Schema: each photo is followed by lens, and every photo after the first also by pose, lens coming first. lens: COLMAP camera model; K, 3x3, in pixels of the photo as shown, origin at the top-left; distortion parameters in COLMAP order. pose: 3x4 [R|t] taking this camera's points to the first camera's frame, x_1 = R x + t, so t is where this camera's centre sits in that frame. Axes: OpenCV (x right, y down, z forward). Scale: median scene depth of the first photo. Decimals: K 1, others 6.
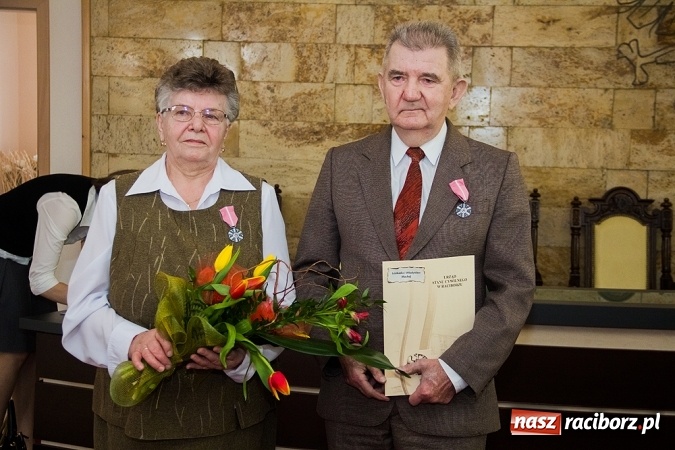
lens RADIAL K [[885.9, 0, 340.5], [0, 885.9, 225.6], [0, 0, 1]] dist [0.072880, 0.000000]
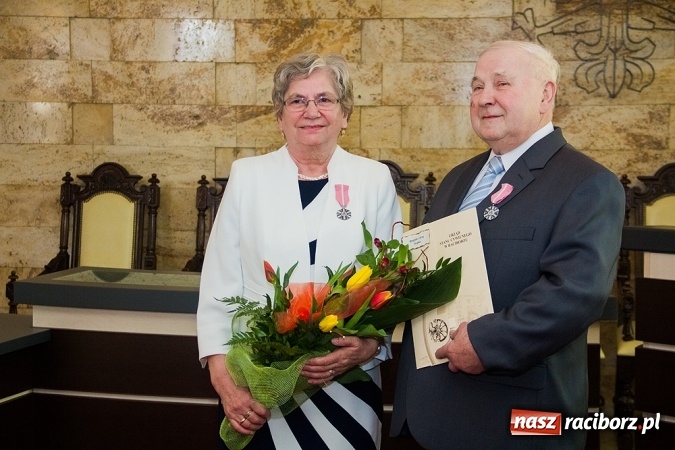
lens RADIAL K [[972.2, 0, 333.3], [0, 972.2, 221.6], [0, 0, 1]] dist [0.103123, 0.000000]
pose [[0.999655, -0.023569, 0.011629, 0.103903], [0.023537, 0.999719, 0.002901, 0.004415], [-0.011694, -0.002626, 0.999928, -0.010489]]
